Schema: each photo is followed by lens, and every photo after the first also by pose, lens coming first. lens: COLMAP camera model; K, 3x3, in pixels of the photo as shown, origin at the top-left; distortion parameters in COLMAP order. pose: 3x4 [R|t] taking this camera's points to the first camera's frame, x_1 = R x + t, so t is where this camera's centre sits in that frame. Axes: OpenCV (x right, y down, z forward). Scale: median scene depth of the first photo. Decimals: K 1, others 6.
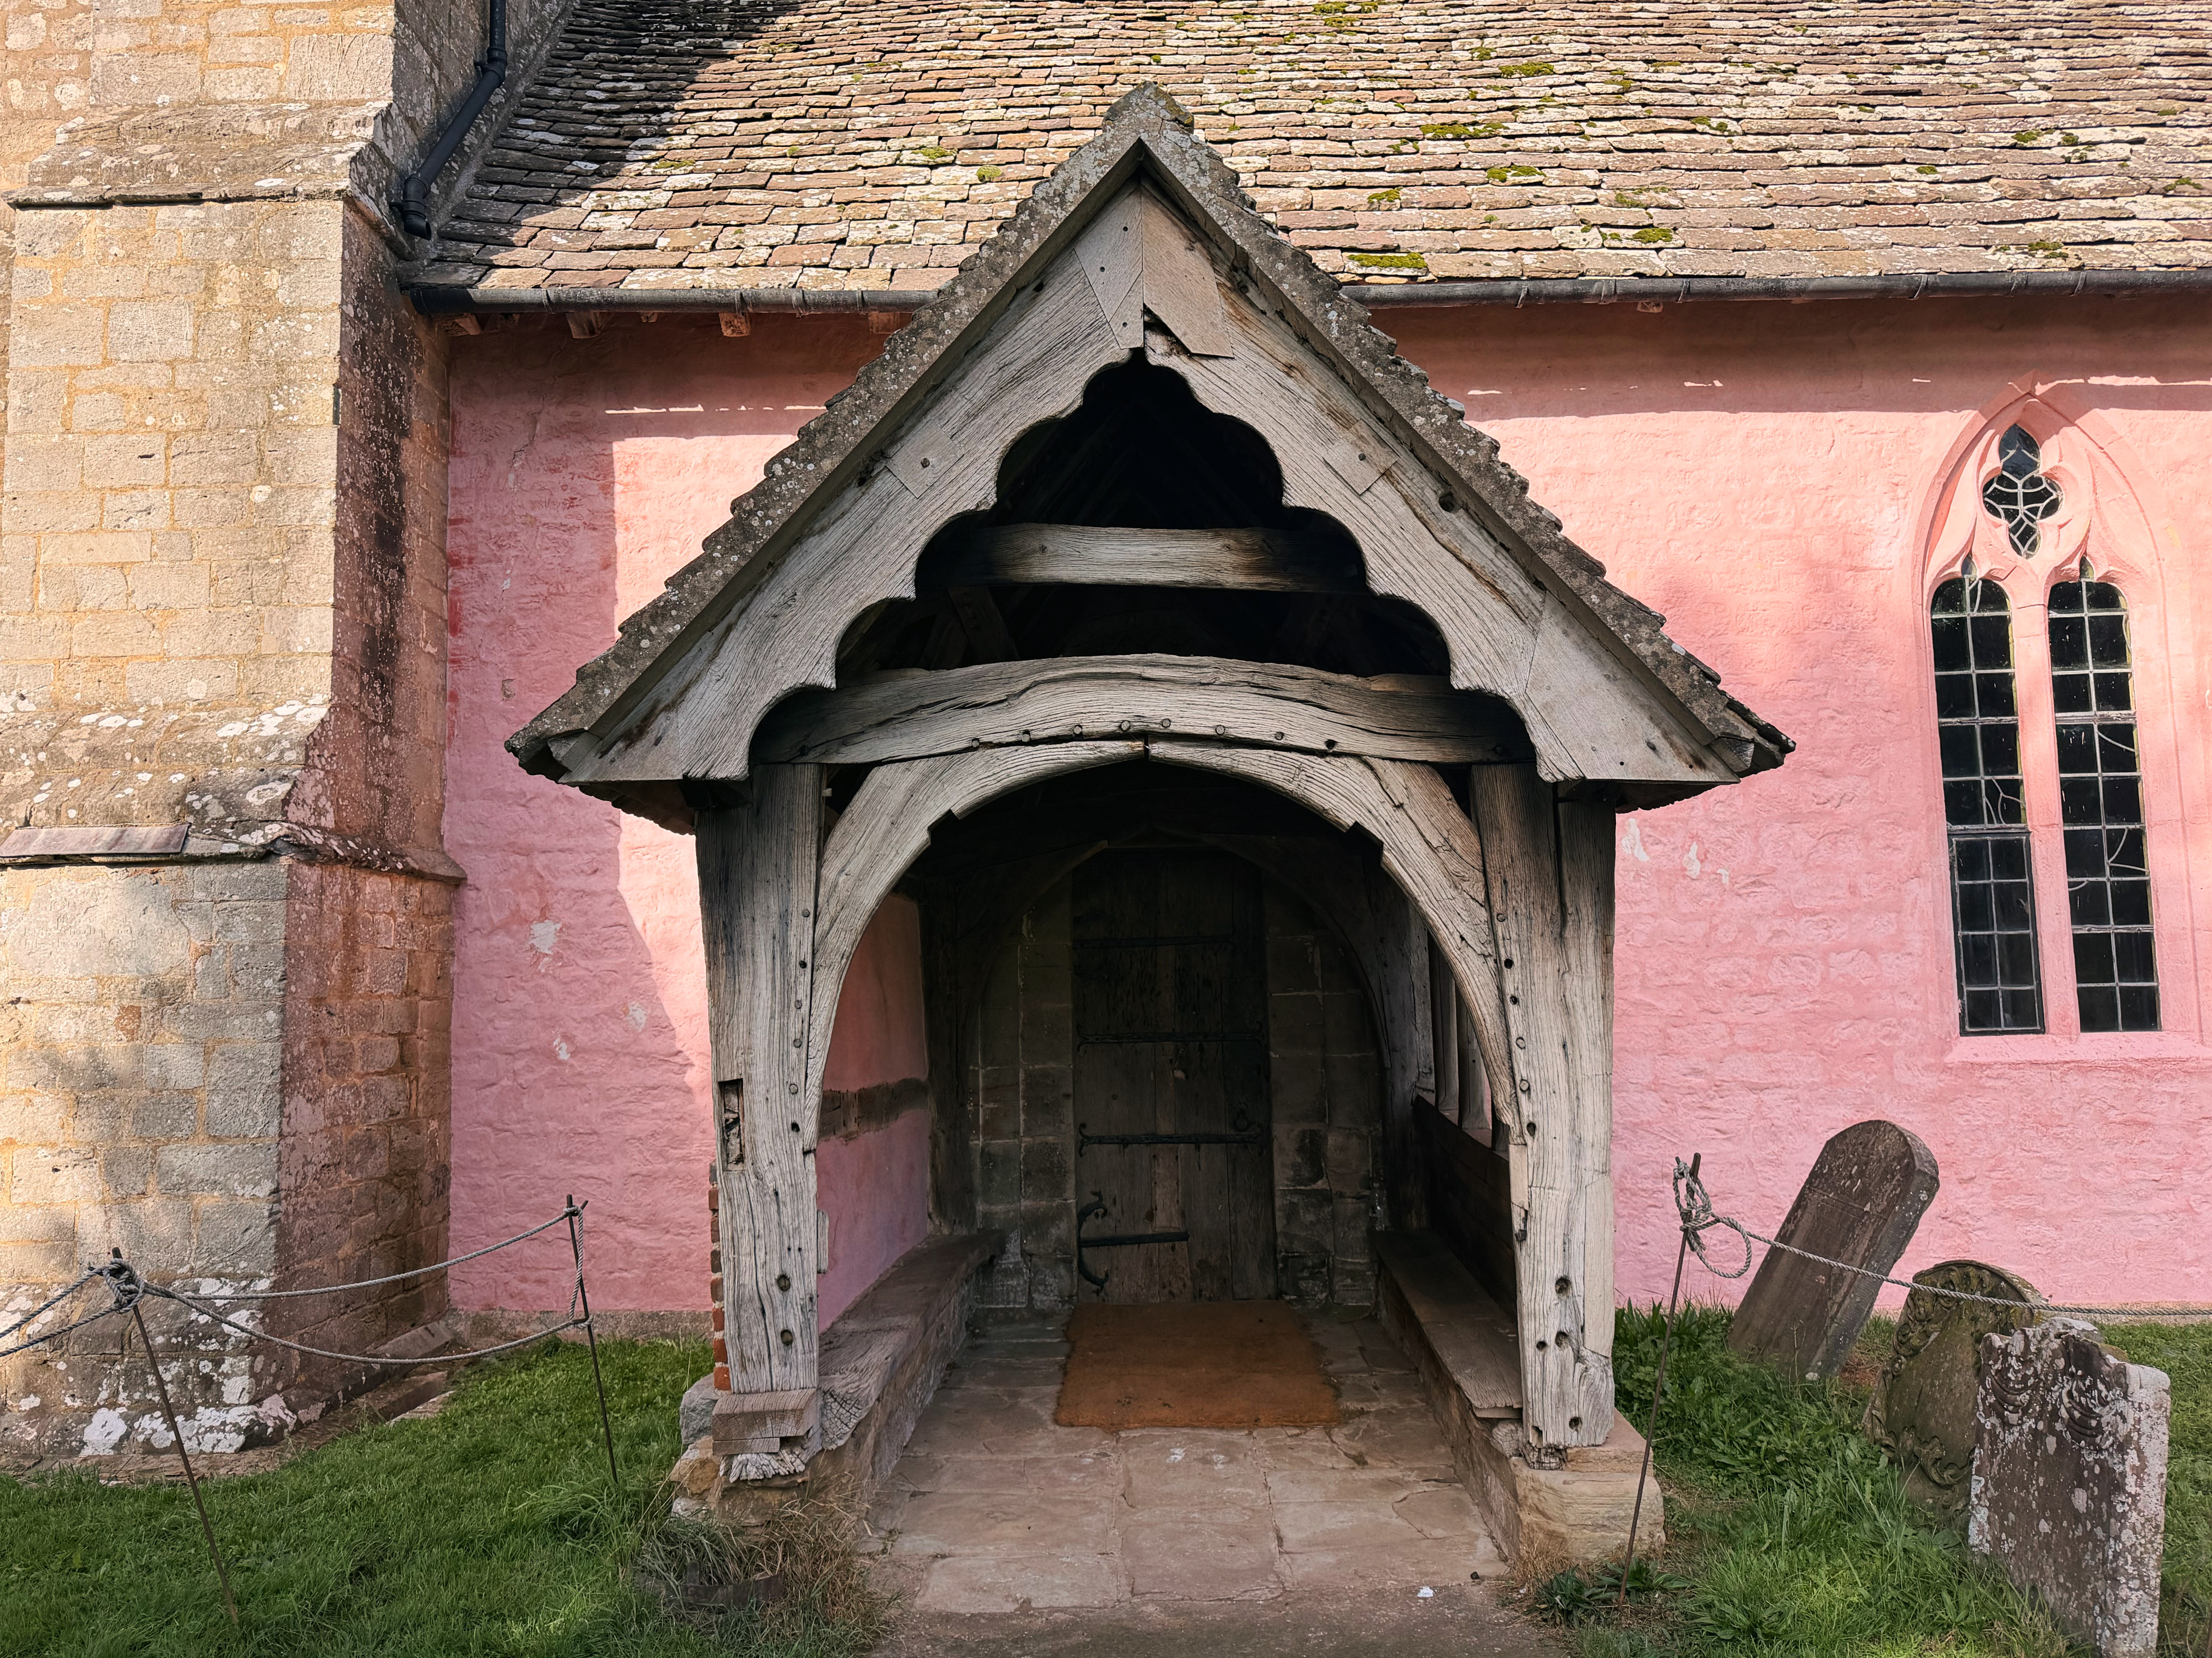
lens RADIAL K [[1592.4, 0, 1105.3], [0, 1592.4, 833.4], [0, 0, 1]] dist [0.105700, -0.162453]
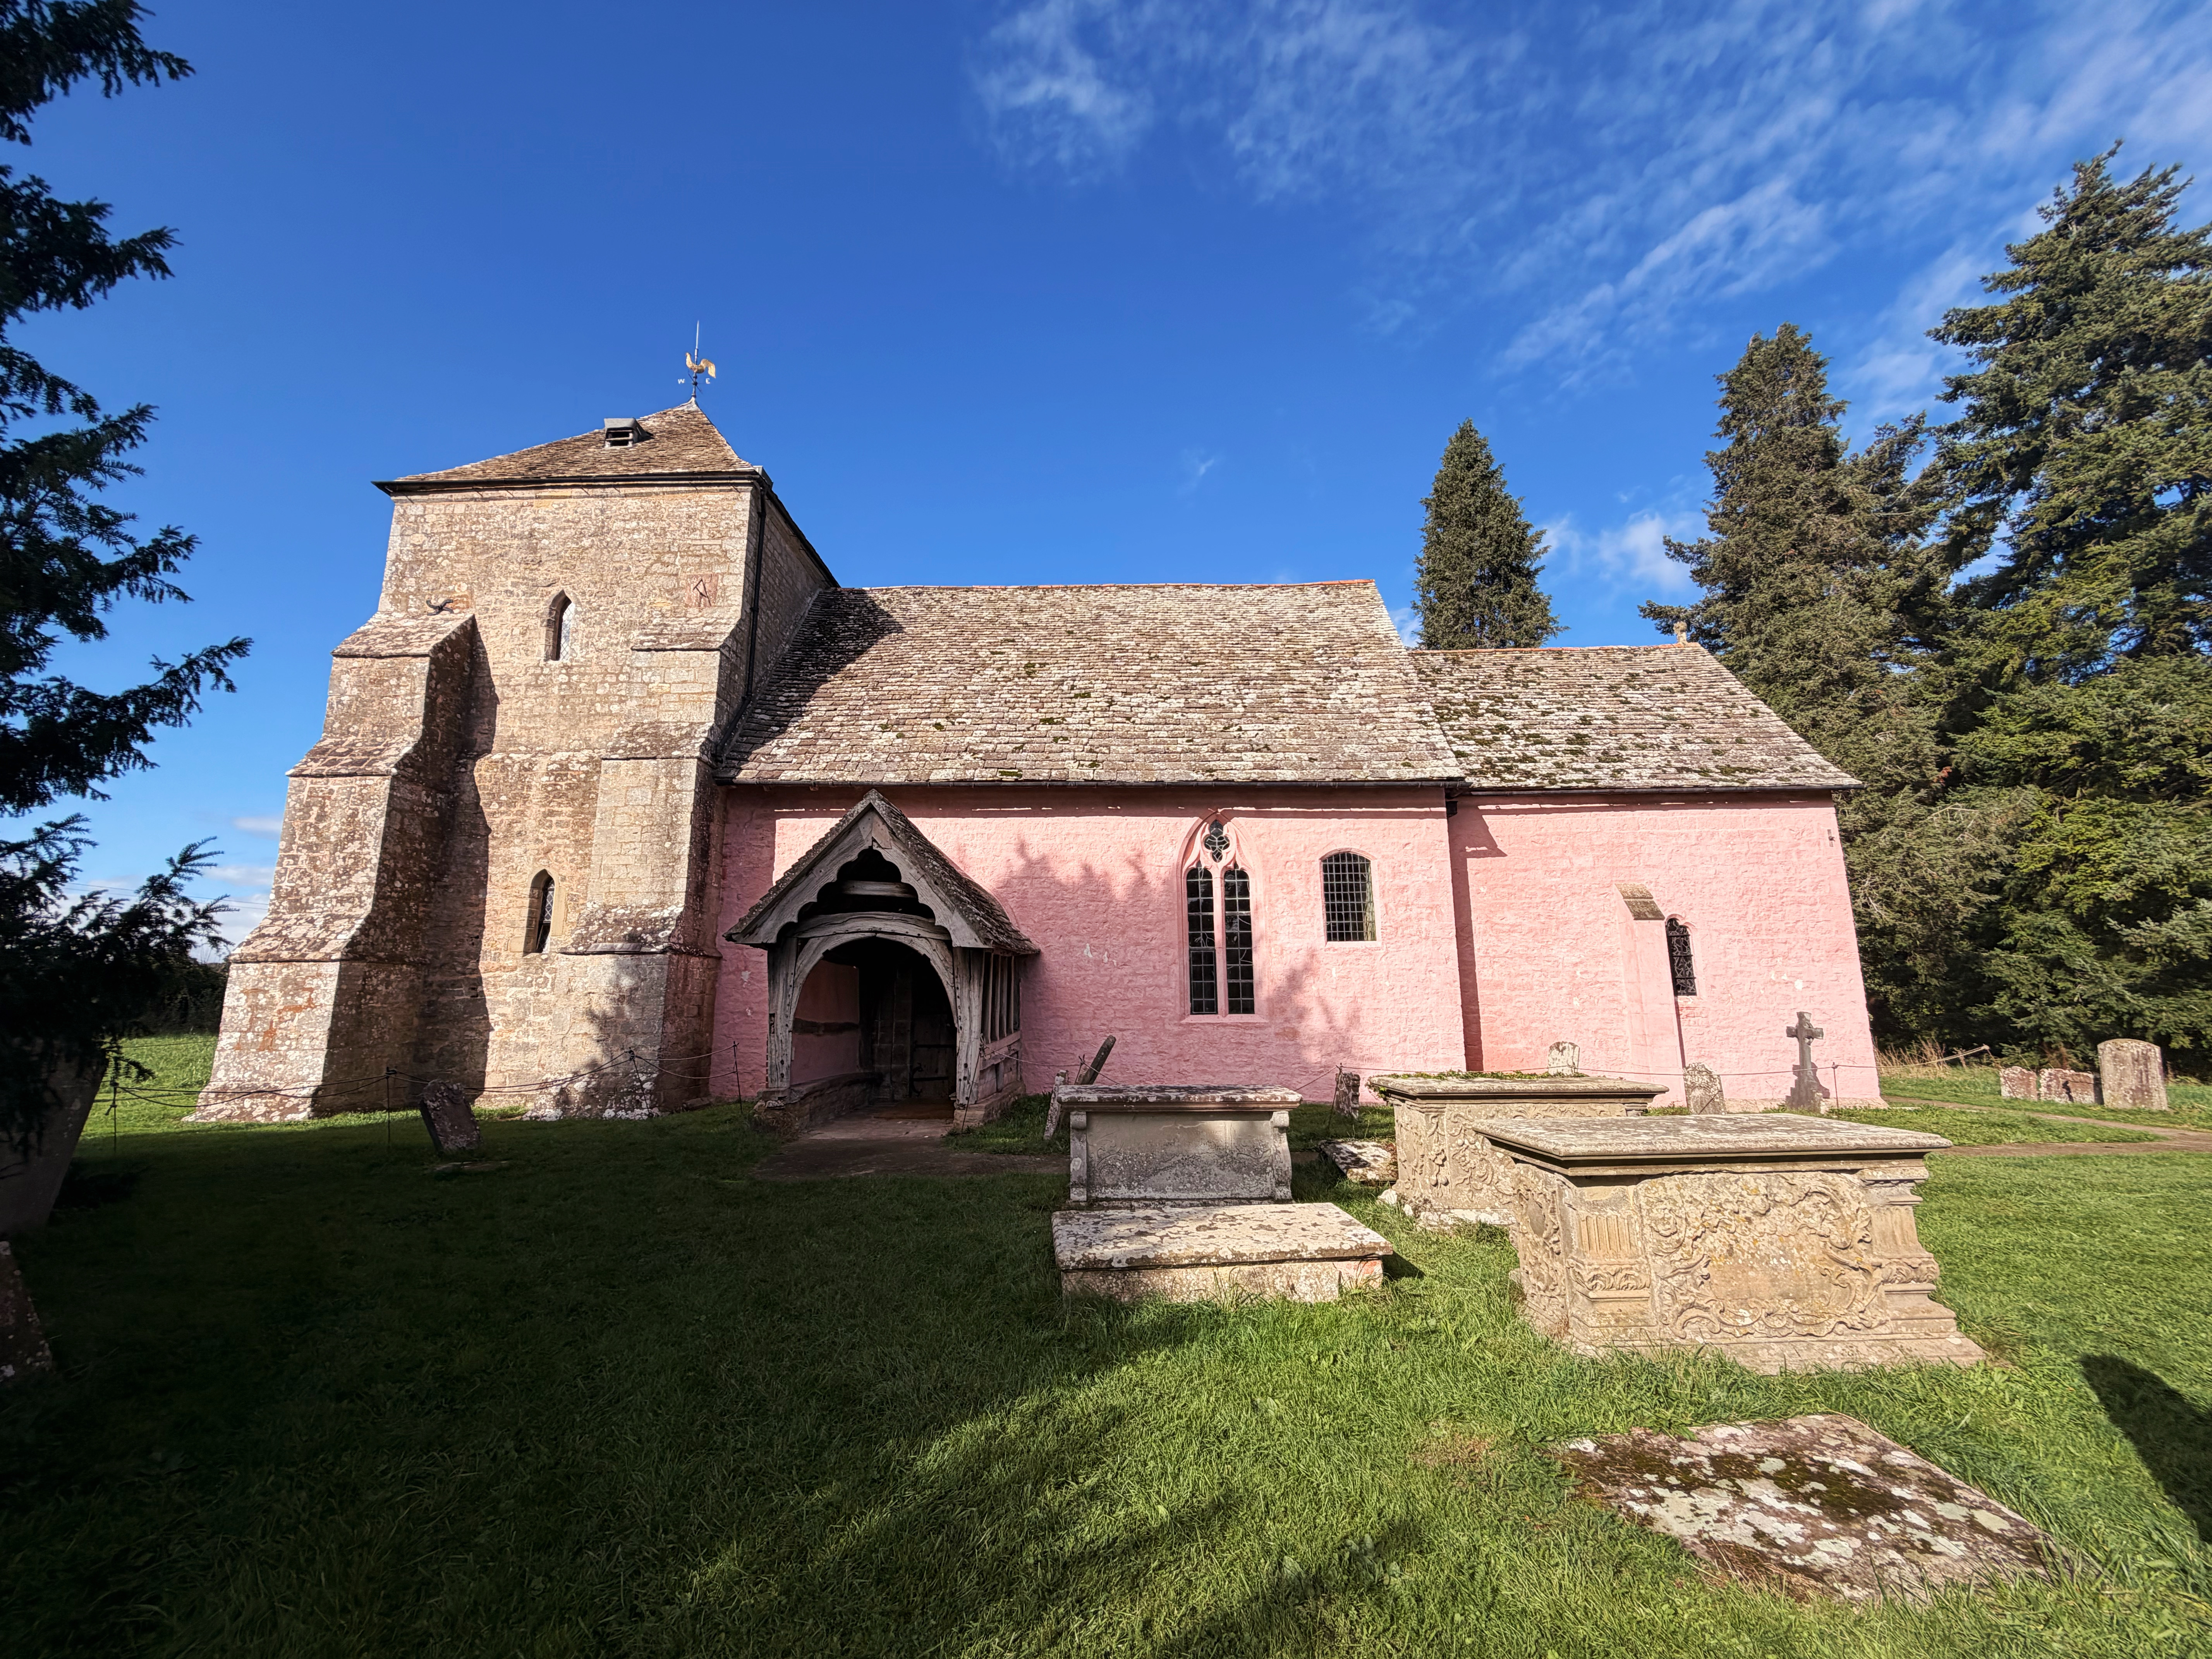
lens RADIAL K [[897.9, 0, 1096.4], [0, 897.9, 818.6], [0, 0, 1]] dist [0.001409, -0.000016]
pose [[0.999842, 0.013529, -0.011560, 0.385247], [-0.014690, 0.994147, -0.107034, -0.069860], [0.010044, 0.107187, 0.994188, -0.840708]]
